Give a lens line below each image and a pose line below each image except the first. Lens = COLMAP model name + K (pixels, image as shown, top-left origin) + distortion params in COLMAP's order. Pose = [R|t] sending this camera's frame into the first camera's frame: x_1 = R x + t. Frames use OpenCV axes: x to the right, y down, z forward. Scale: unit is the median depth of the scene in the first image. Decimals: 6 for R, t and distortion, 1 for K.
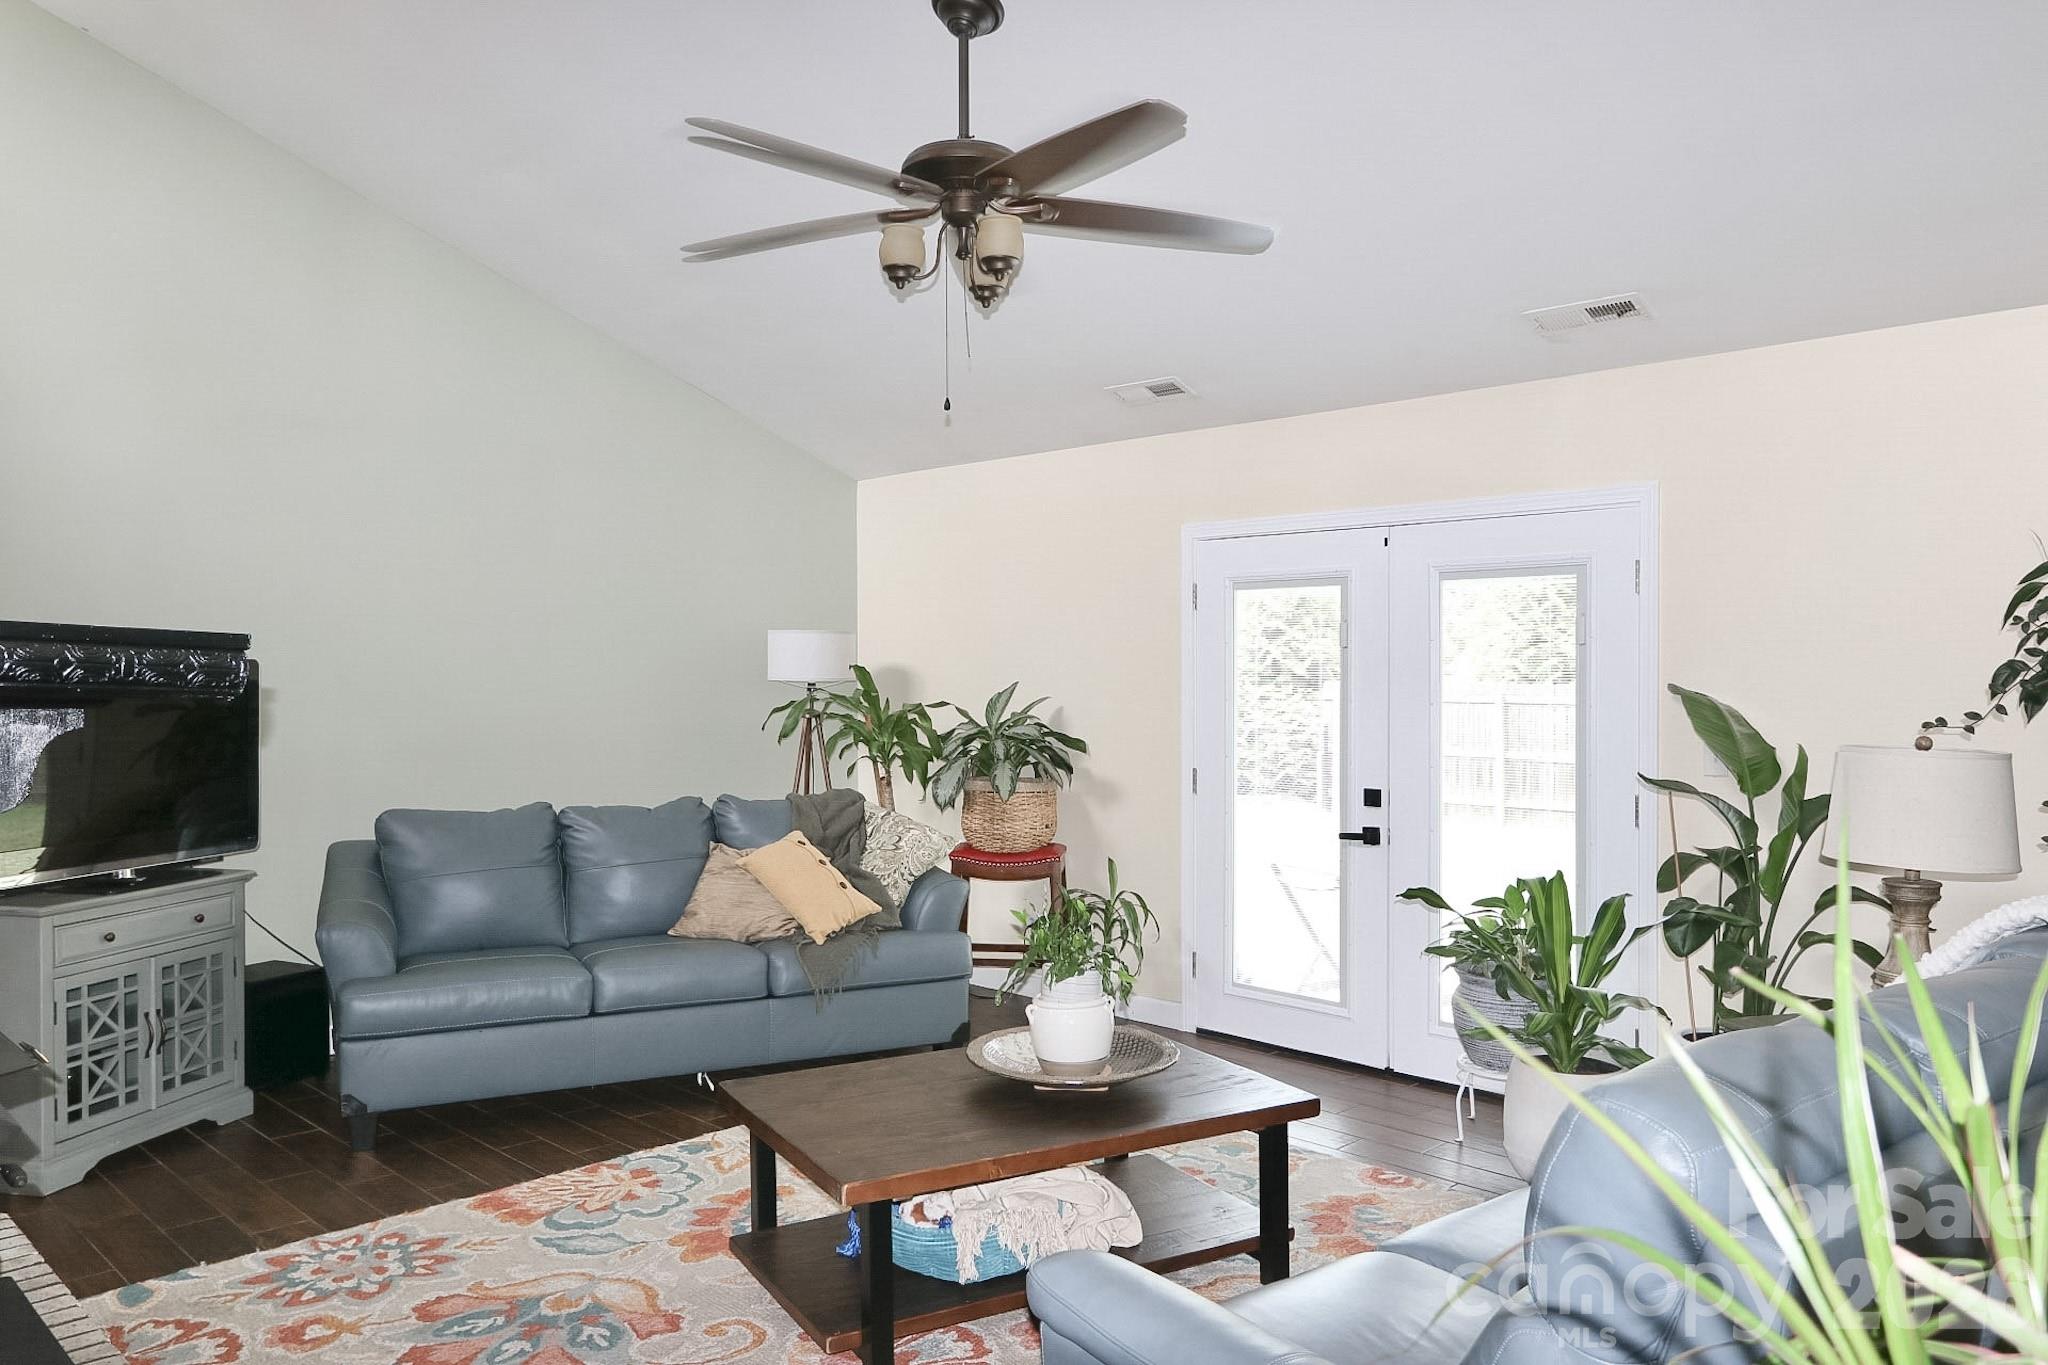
lens RADIAL K [[1421.5, 0, 1024.0], [0, 1421.5, 682.5], [0, 0, 1]] dist [-0.053034, -0.000320]
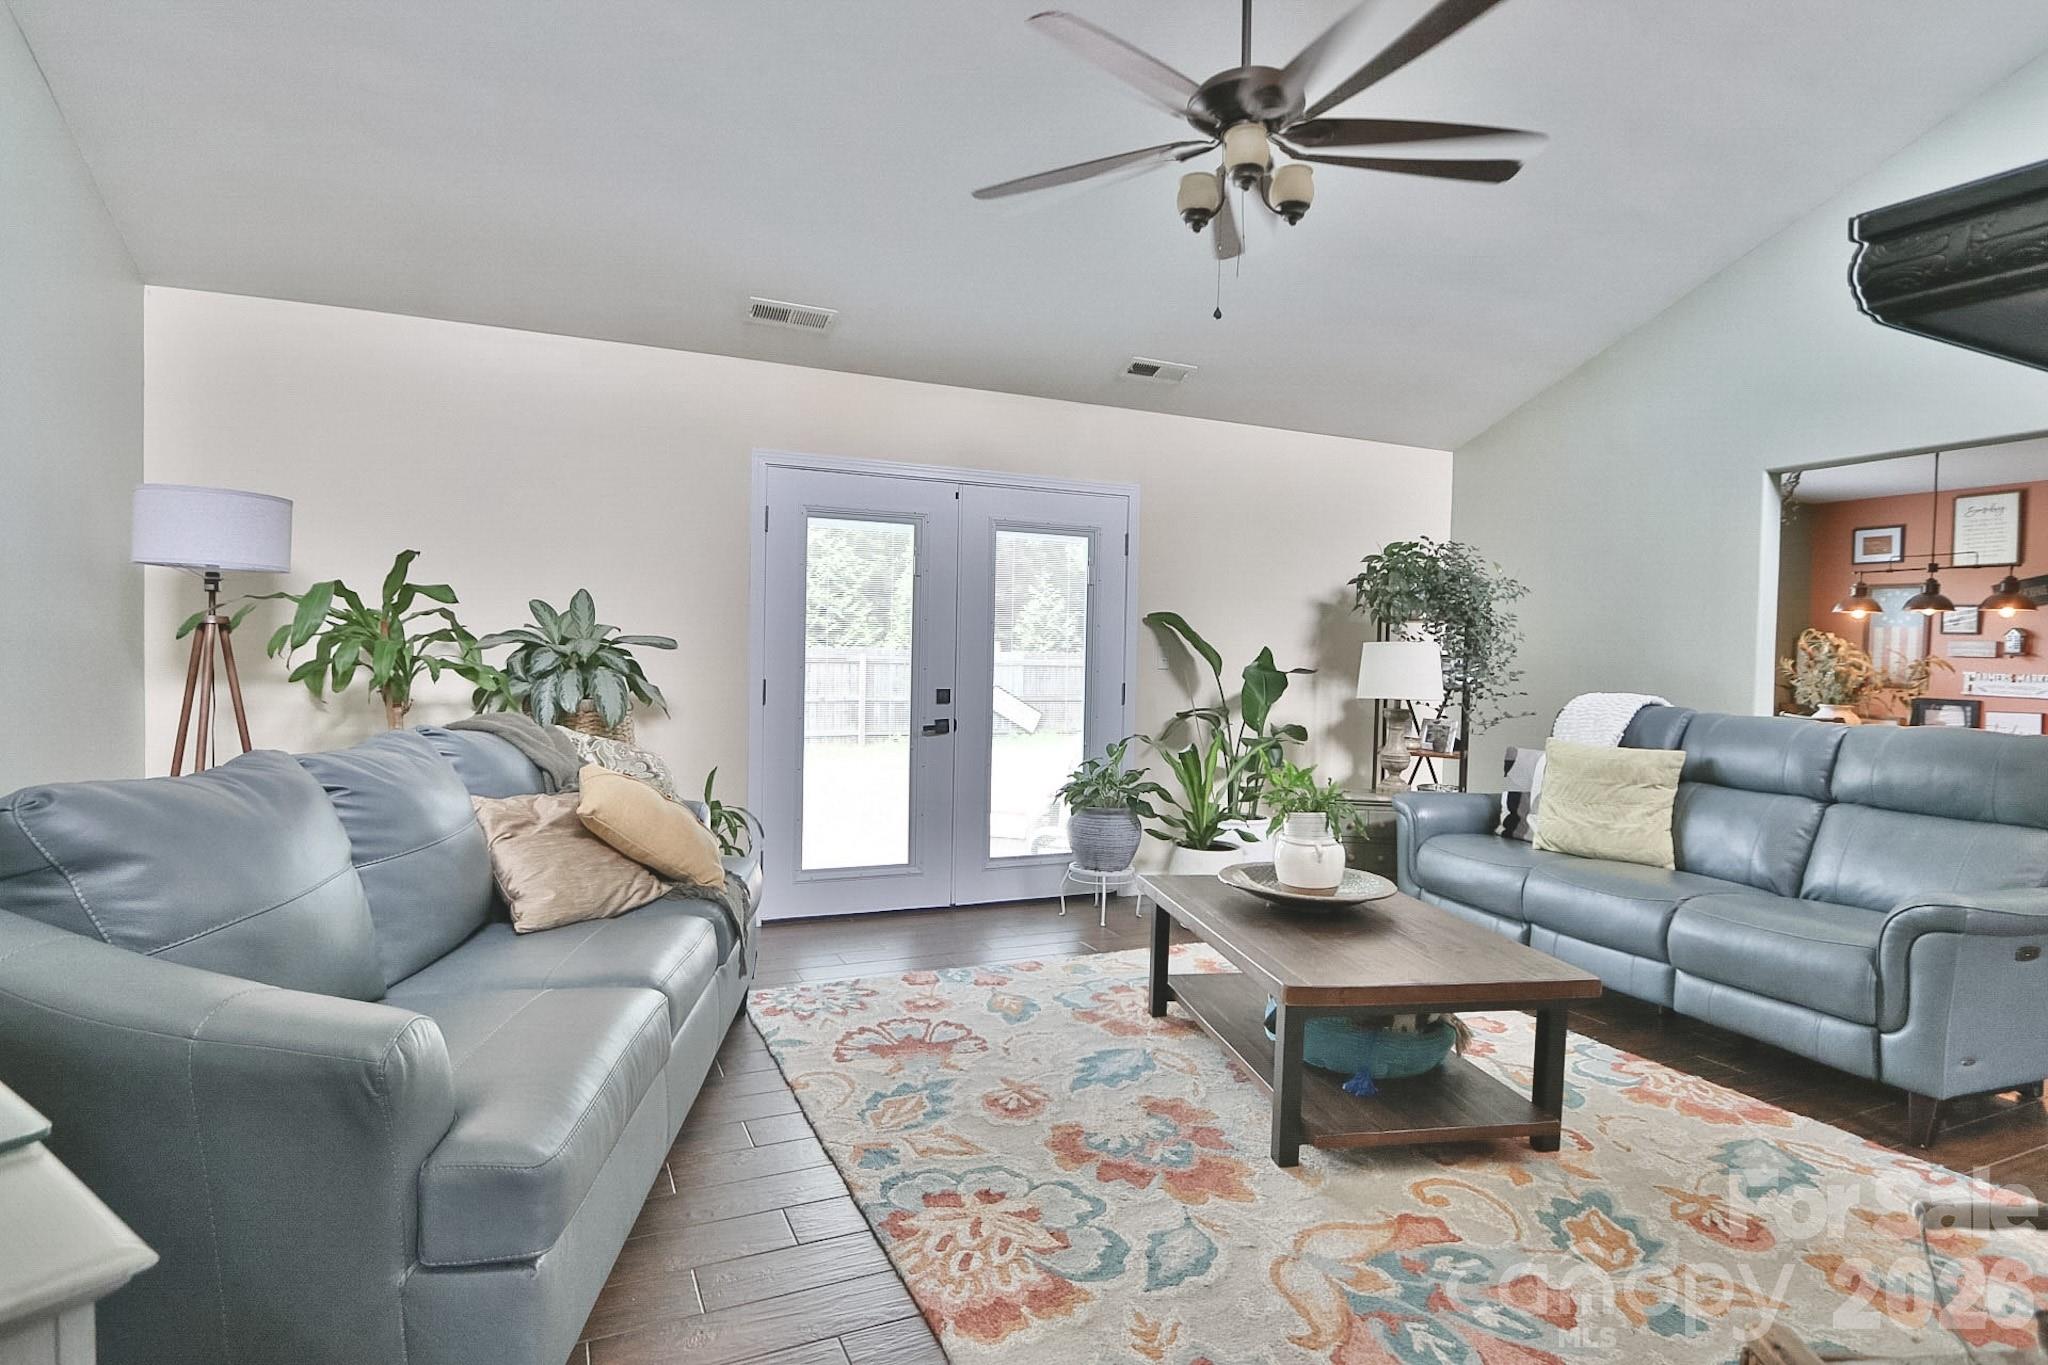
lens RADIAL K [[1040.5, 0, 1022.8], [0, 1040.5, 688.2], [0, 0, 1]] dist [-0.016954, 0.001935]
pose [[0.375122, -0.027487, 0.926568, -0.617179], [-0.020354, 0.999075, 0.037879, 0.038730], [-0.926752, -0.033068, 0.374215, 0.607482]]
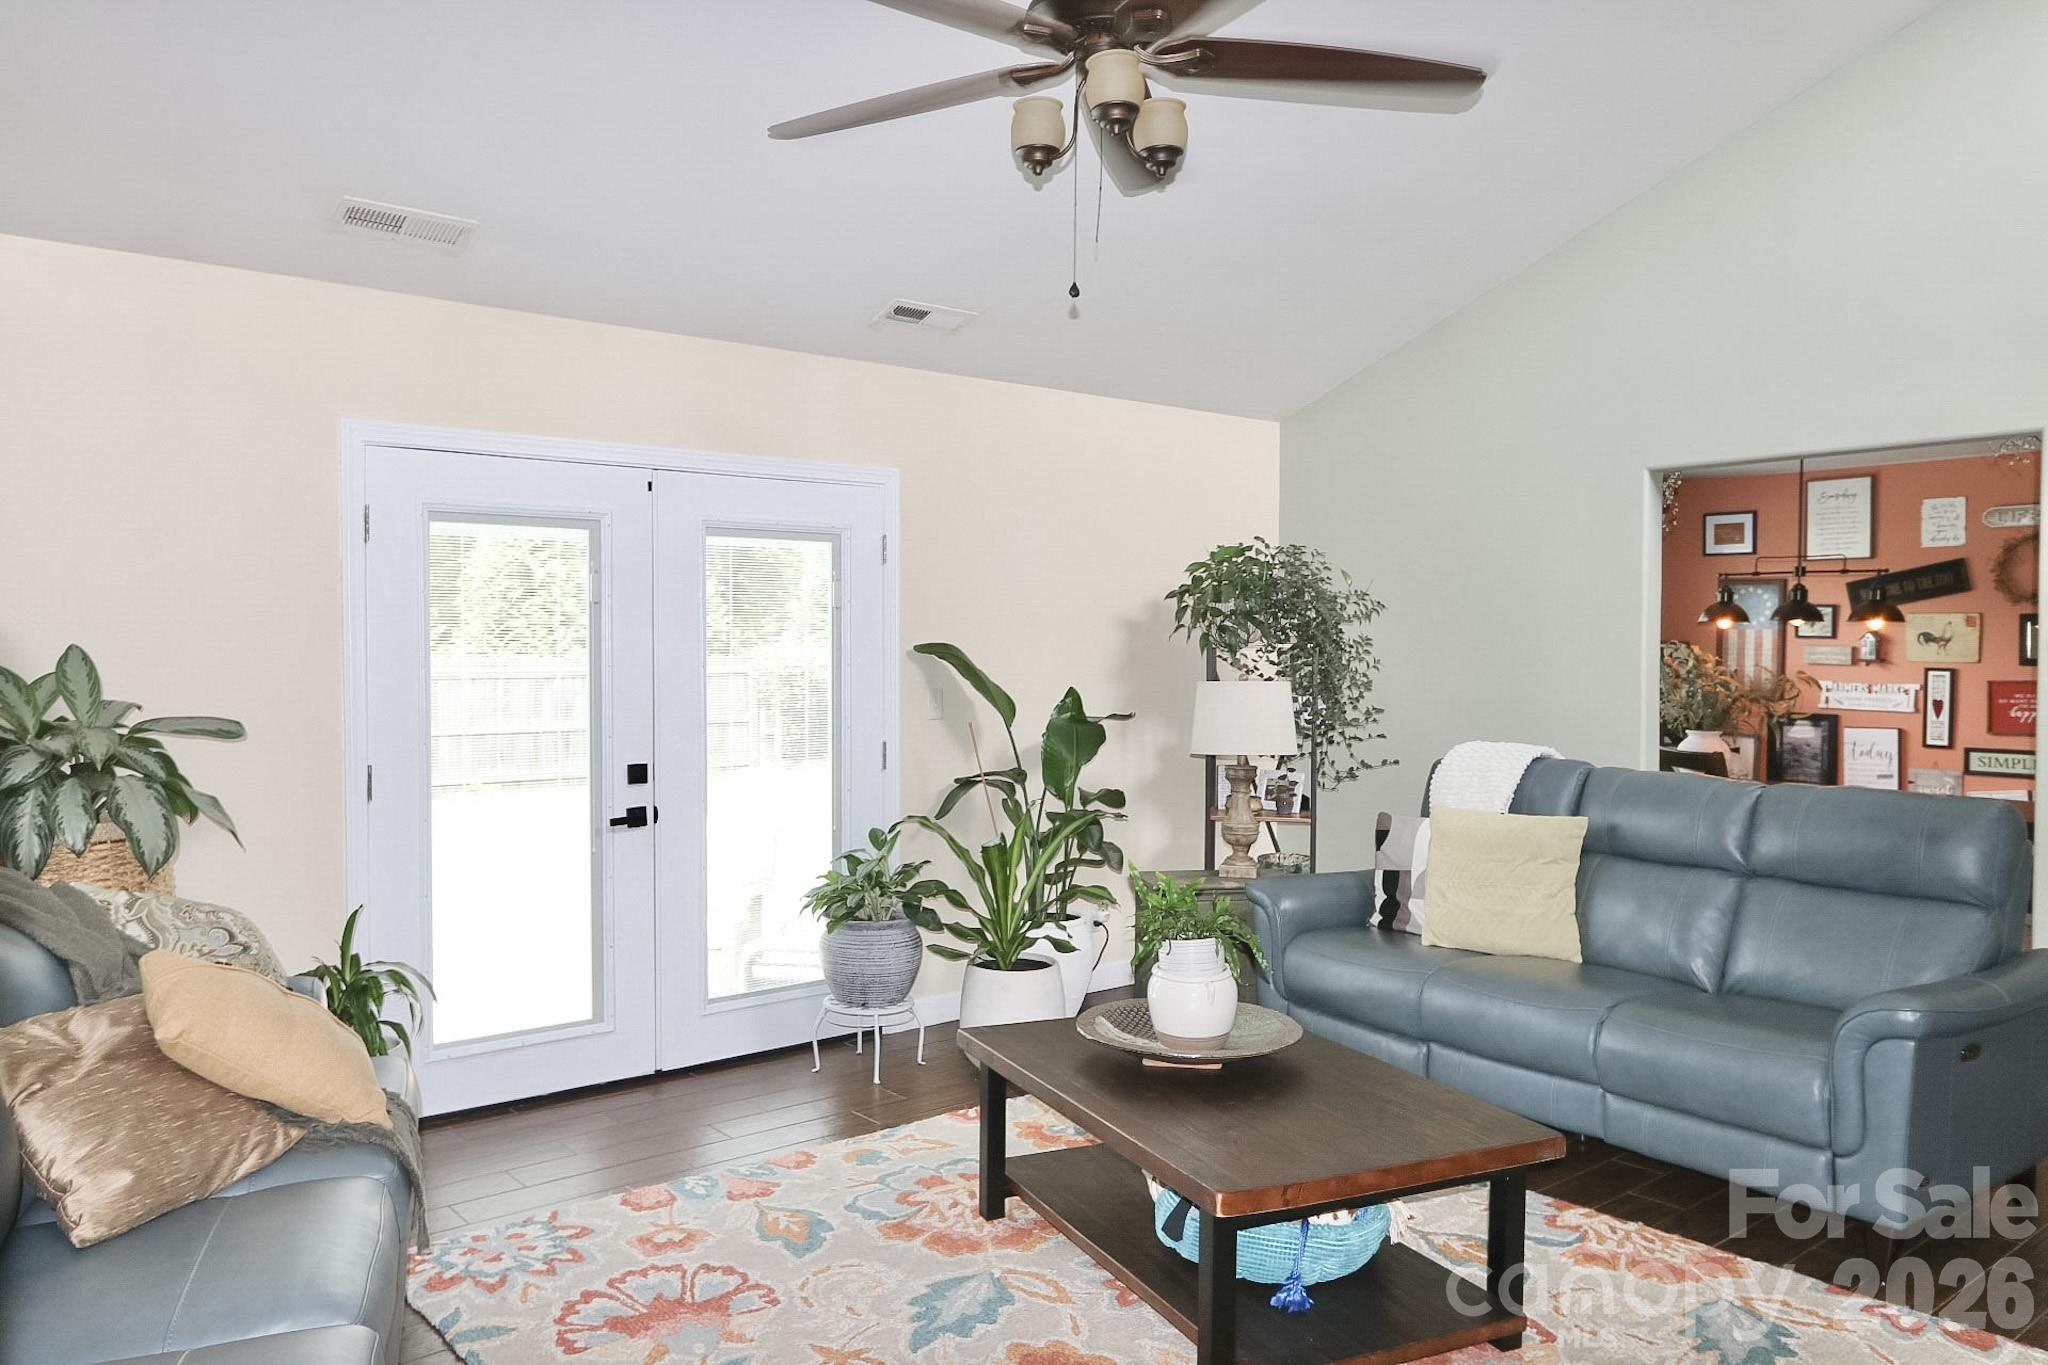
lens RADIAL K [[1445.8, 0, 1019.6], [0, 1445.8, 684.2], [0, 0, 1]] dist [-0.021812, 0.033735]
pose [[0.117318, -0.035351, 0.992465, -0.644678], [-0.004922, 0.999333, 0.036177, -0.009124], [-0.993082, -0.009129, 0.117066, 0.683796]]
